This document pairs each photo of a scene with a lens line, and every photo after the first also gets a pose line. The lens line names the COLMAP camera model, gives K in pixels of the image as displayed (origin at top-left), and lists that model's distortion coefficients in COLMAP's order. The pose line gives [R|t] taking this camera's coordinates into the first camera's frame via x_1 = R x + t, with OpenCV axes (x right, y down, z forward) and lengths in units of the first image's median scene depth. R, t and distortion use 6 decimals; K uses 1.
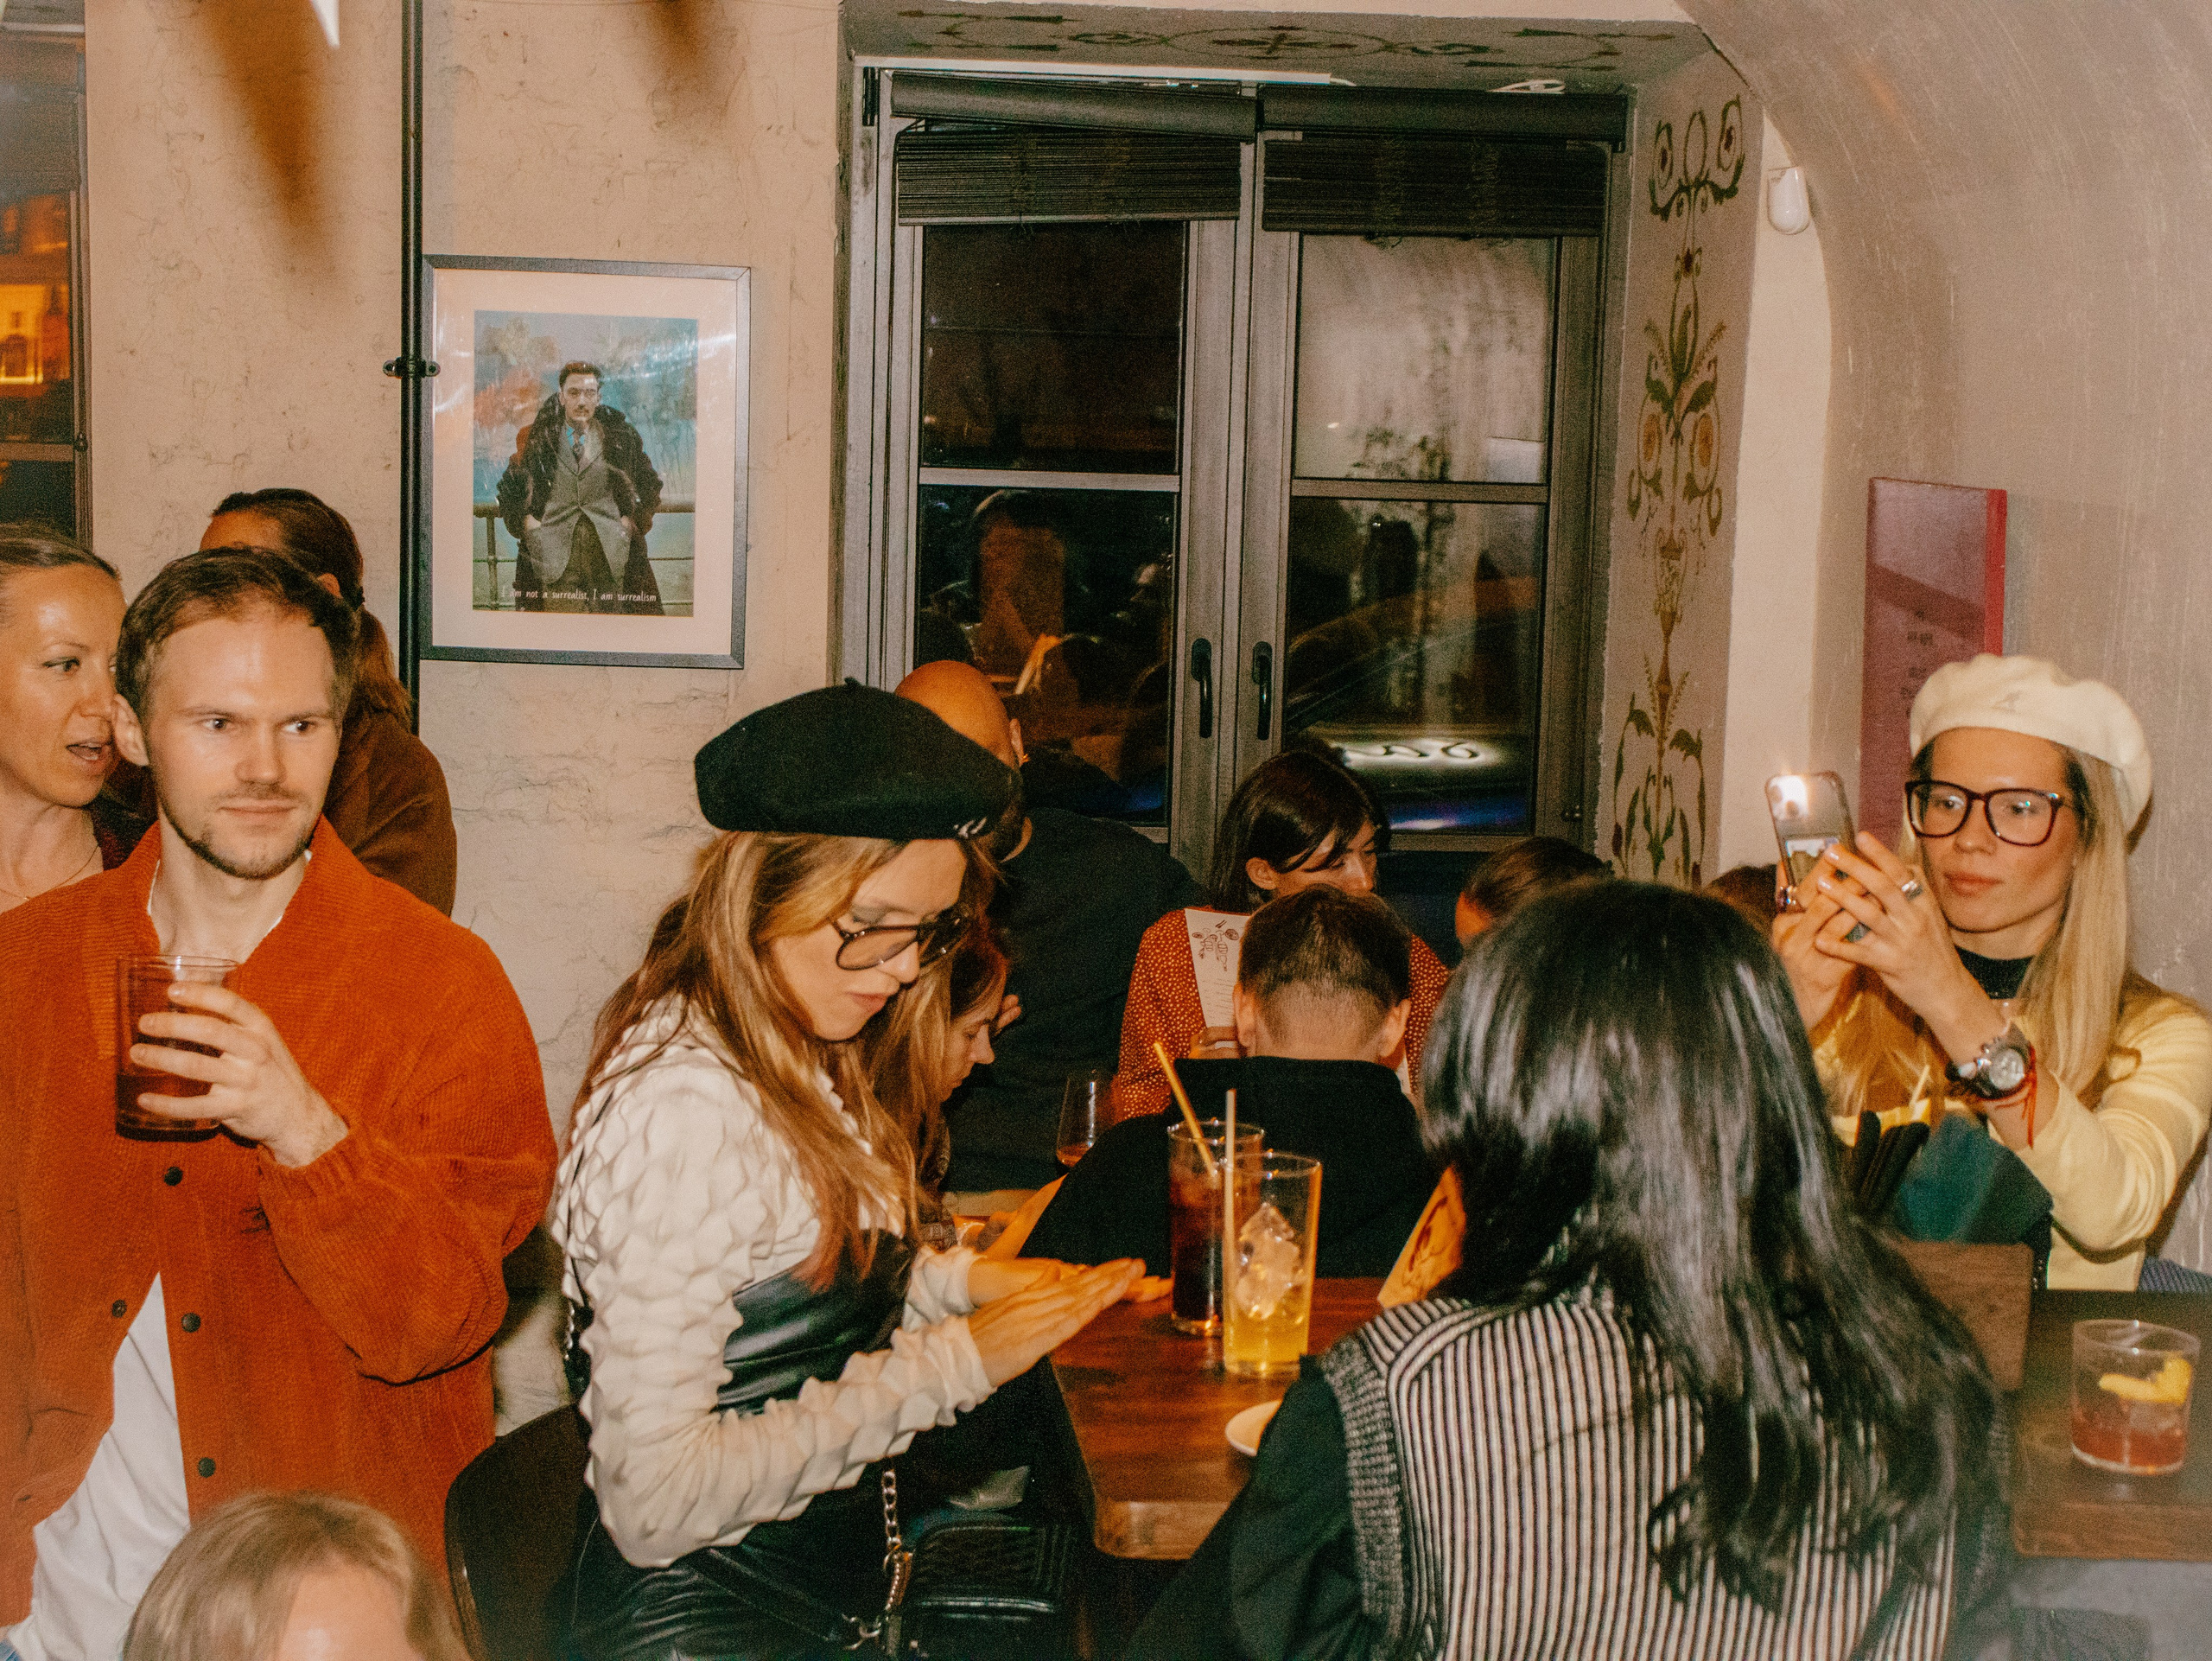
lens RADIAL K [[3677.5, 0, 1090.4], [0, 3677.5, 843.5], [0, 0, 1]] dist [0.068972, 0.265230]
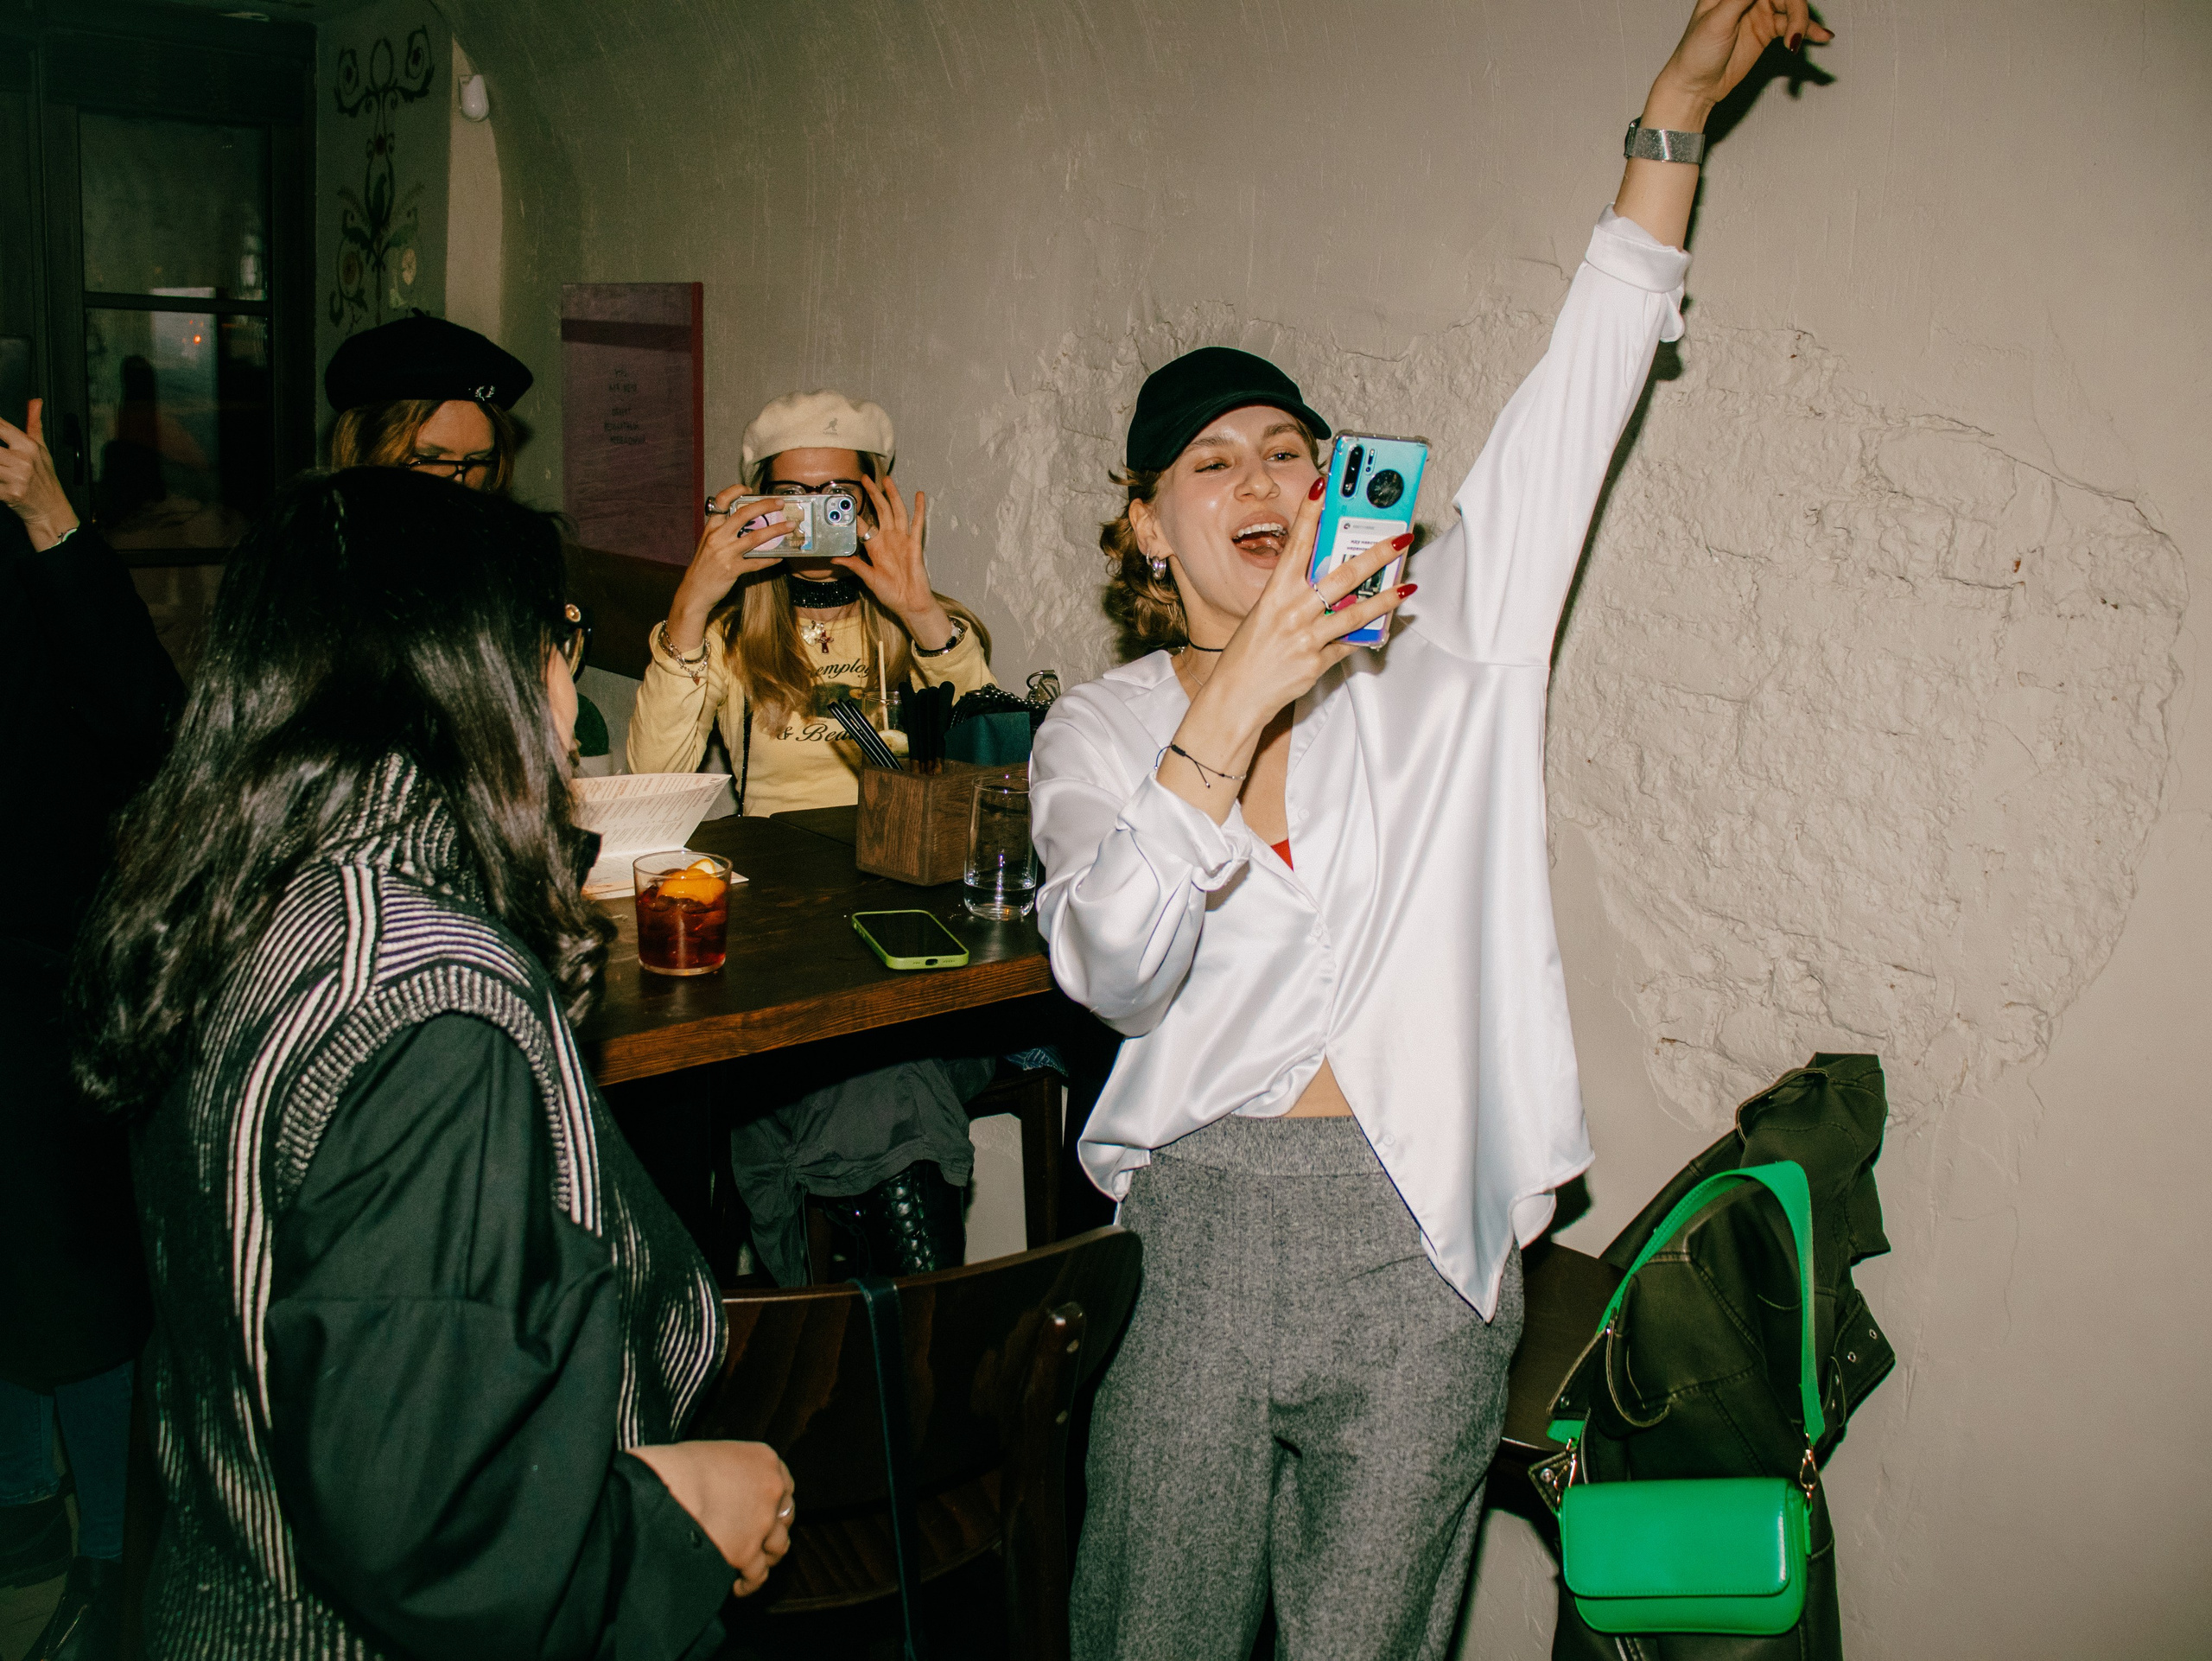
lens RADIAL K [[2028.9, 0, 1107.6], [0, 2028.9, 841.3], [0, 0, 1]] dist [-0.178751, 0.153245]
pose [[0.794679, -0.118477, 0.595356, -0.103136], [0.040247, 0.988894, 0.143070, 0.015613], [-0.605695, -0.089733, 0.790621, 0.198958]]
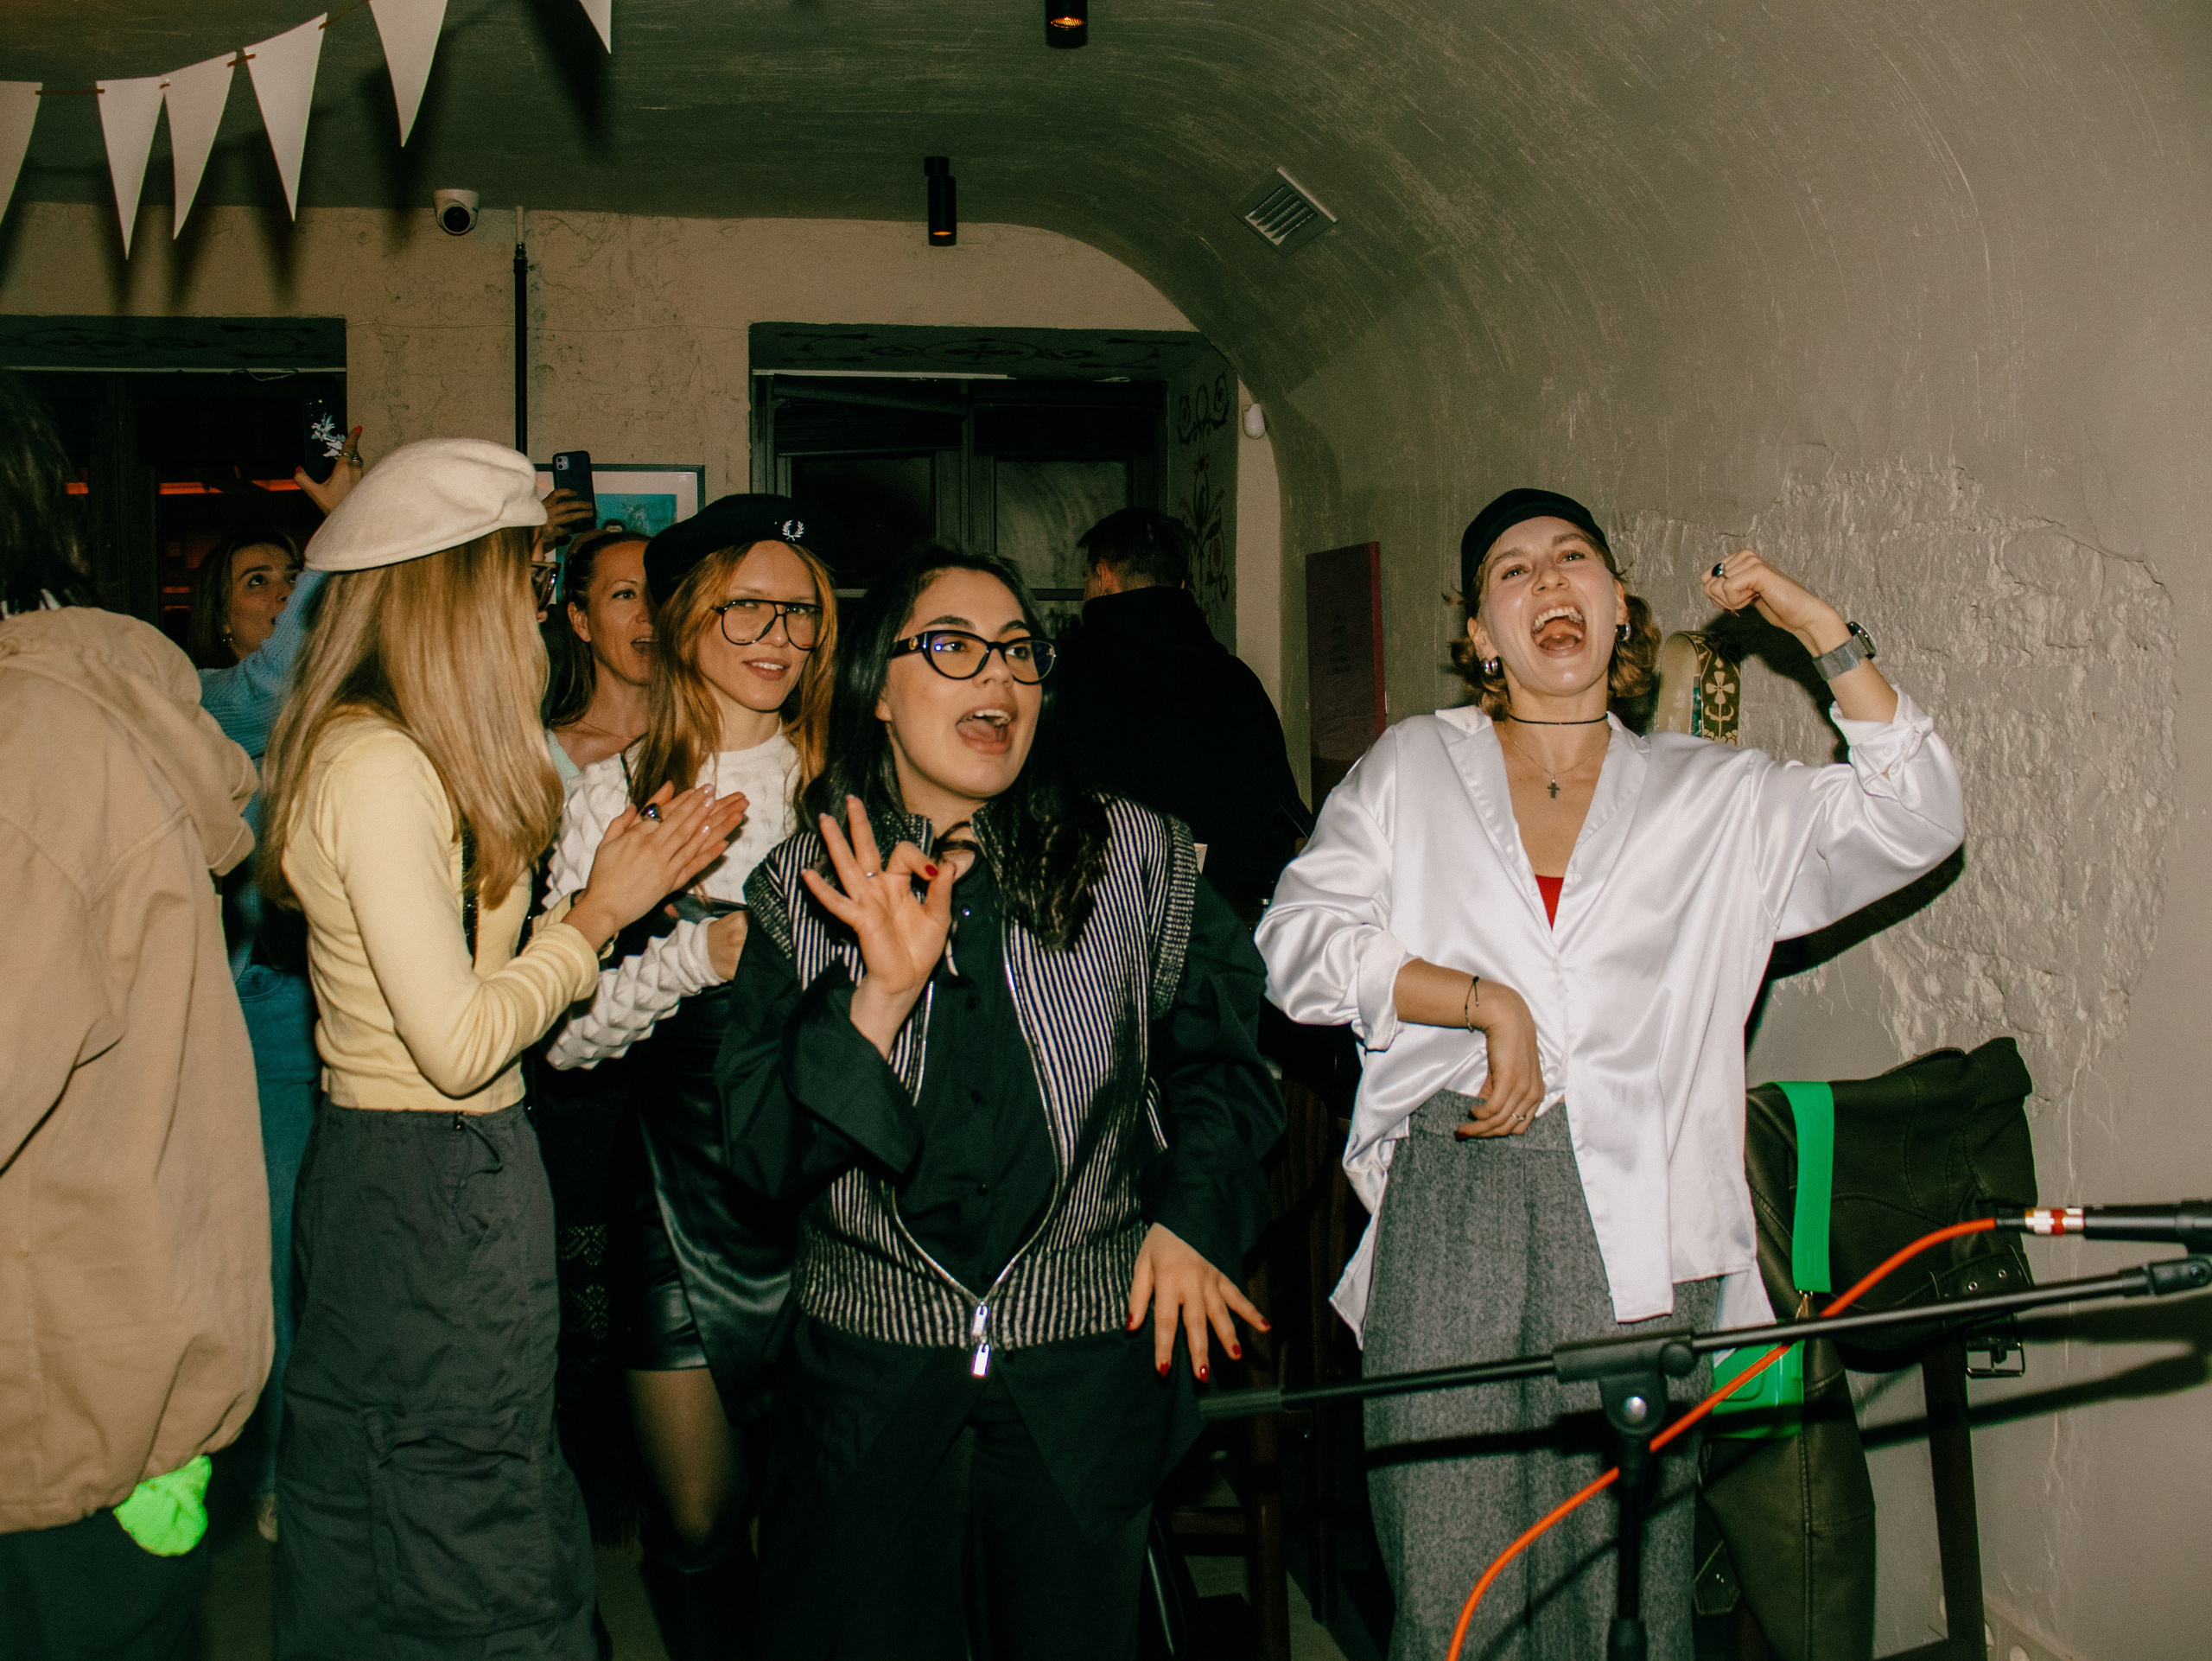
lens RADIAL K [[2064.9, 0, 1106.0], [0, 2064.9, 830.5], [0, 0, 1]] dist [-0.175112, 0.166728]
pose [[0.991113, -0.042270, 0.126125, -0.027867], [0.048646, 0.997667, -0.047901, 0.079993], [-0.123806, 0.053611, 0.990857, -0.026546]]
